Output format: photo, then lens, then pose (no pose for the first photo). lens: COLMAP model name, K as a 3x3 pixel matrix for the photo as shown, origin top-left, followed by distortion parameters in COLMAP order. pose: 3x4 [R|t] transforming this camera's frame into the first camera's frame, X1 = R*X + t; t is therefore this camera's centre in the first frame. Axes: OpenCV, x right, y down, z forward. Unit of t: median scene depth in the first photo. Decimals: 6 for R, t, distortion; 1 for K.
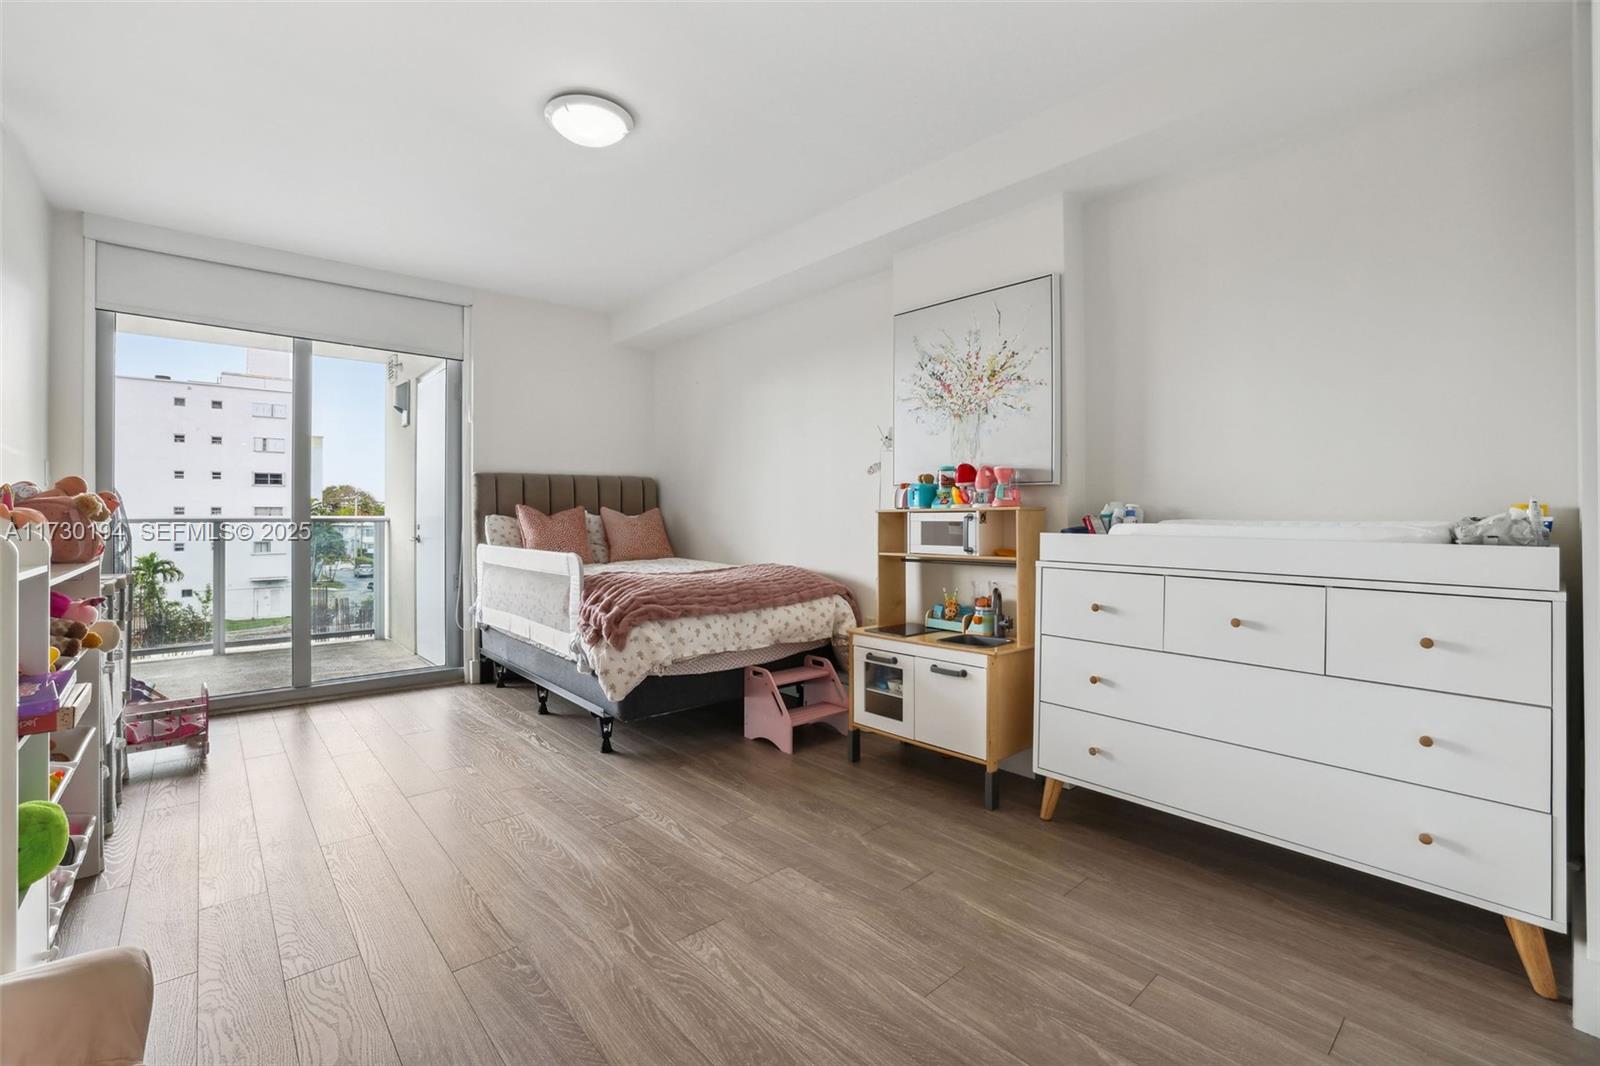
lens RADIAL K [[688.4, 0, 778.7], [0, 688.4, 529.5], [0, 0, 1]] dist [-0.013695, -0.000050]
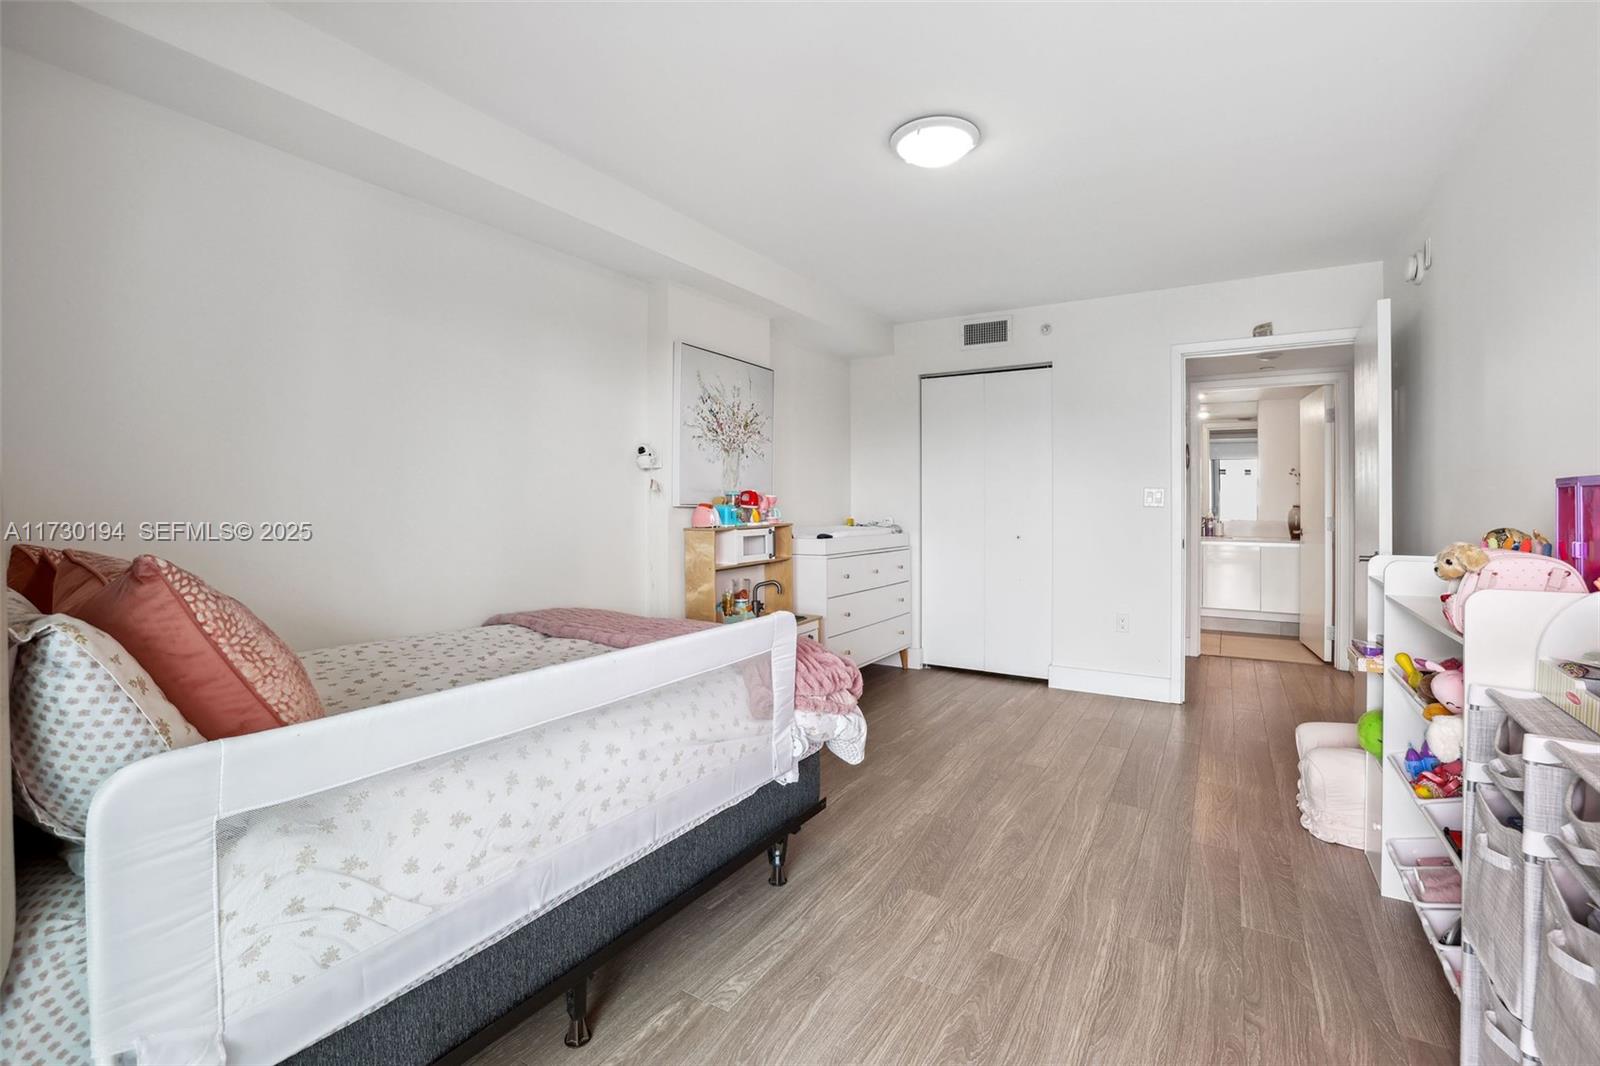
lens RADIAL K [[724.5, 0, 813.5], [0, 724.5, 514.8], [0, 0, 1]] dist [-0.049233, 0.015762]
pose [[-0.328585, -0.011368, 0.944406, -1.049644], [0.027107, 0.999402, 0.021462, -0.075727], [-0.944085, 0.032652, -0.328081, 1.318648]]
